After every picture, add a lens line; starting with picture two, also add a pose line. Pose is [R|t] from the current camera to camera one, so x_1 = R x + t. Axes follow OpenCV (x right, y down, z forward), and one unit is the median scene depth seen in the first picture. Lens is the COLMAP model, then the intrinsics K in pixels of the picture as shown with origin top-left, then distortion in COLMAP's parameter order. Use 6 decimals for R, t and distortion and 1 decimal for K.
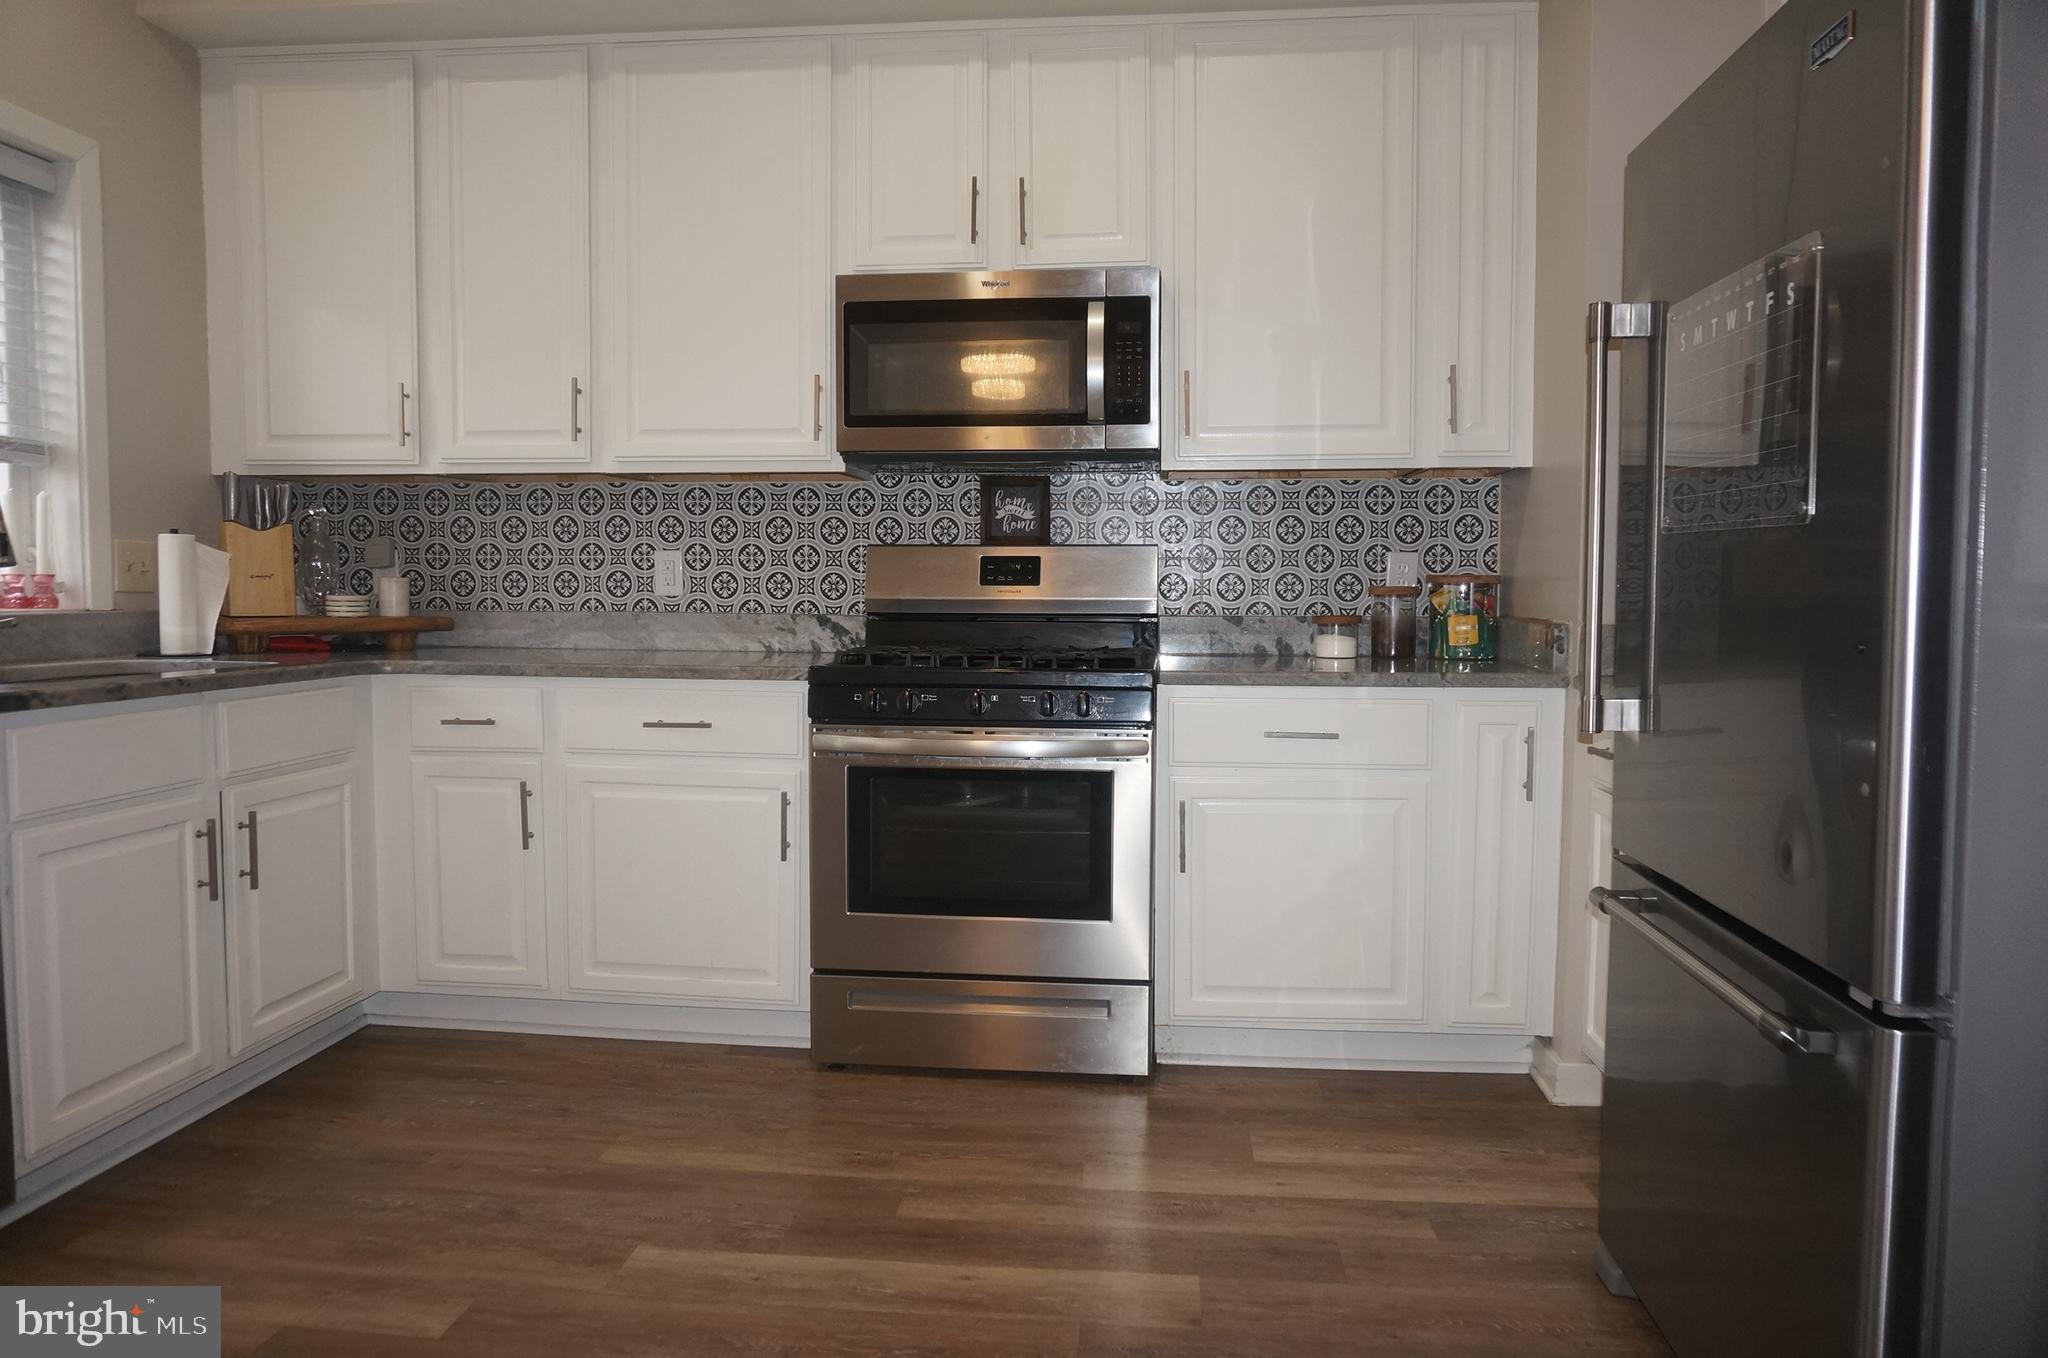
lens RADIAL K [[1366.6, 0, 1020.5], [0, 1366.6, 668.0], [0, 0, 1]] dist [-0.048052, 0.050191]
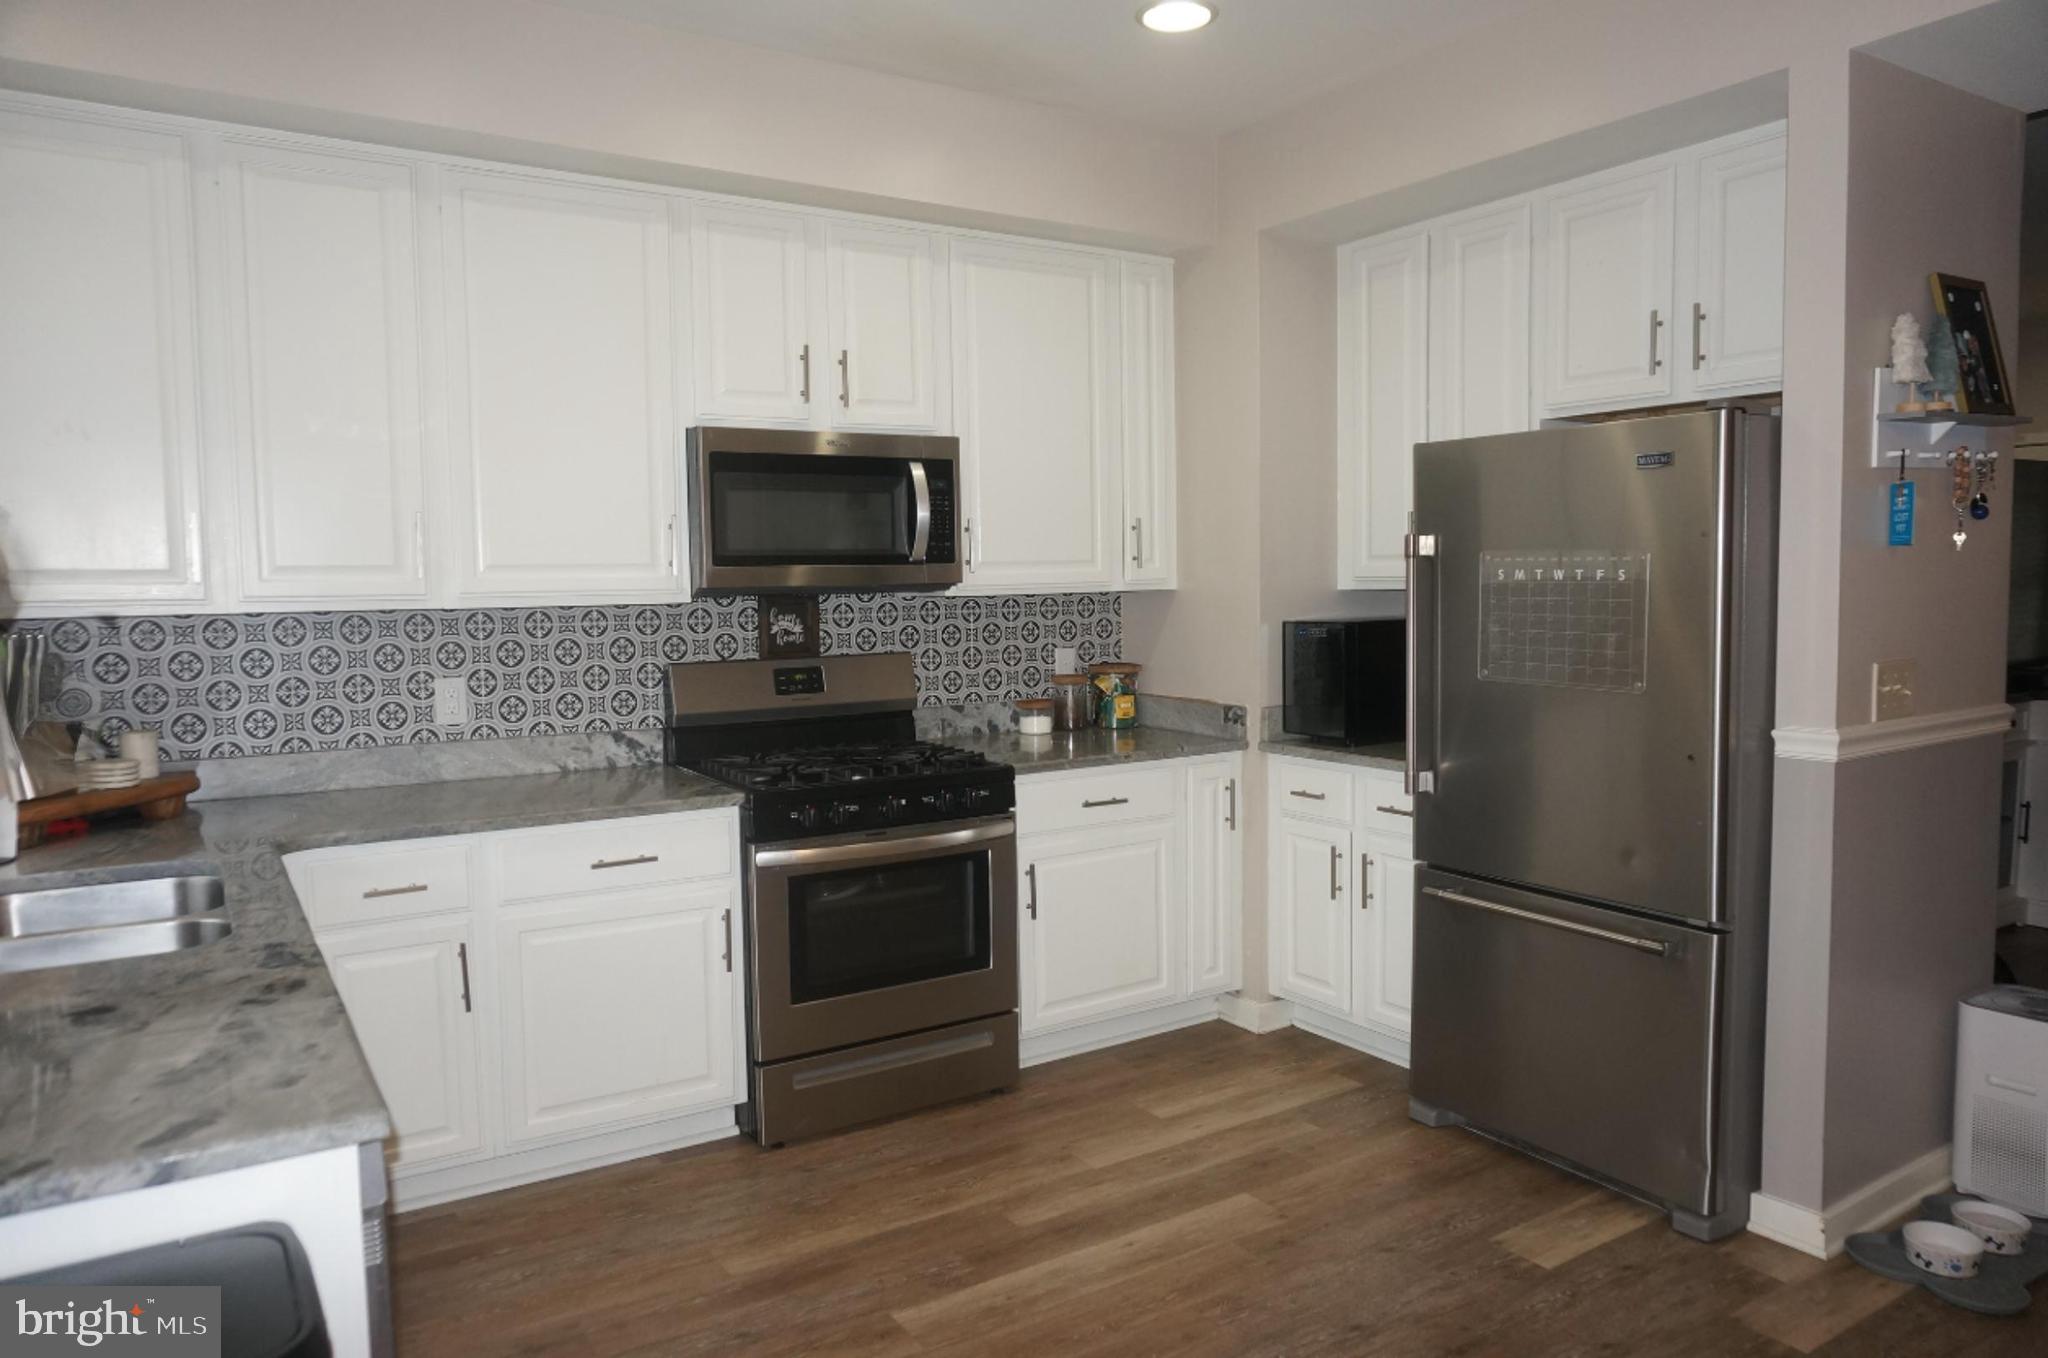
lens RADIAL K [[1366.6, 0, 1020.5], [0, 1366.6, 668.0], [0, 0, 1]] dist [-0.048052, 0.050191]
pose [[0.782596, -0.057518, 0.619867, -0.620813], [0.054603, 0.998227, 0.023689, -0.108449], [-0.620130, 0.015307, 0.784350, -0.002545]]
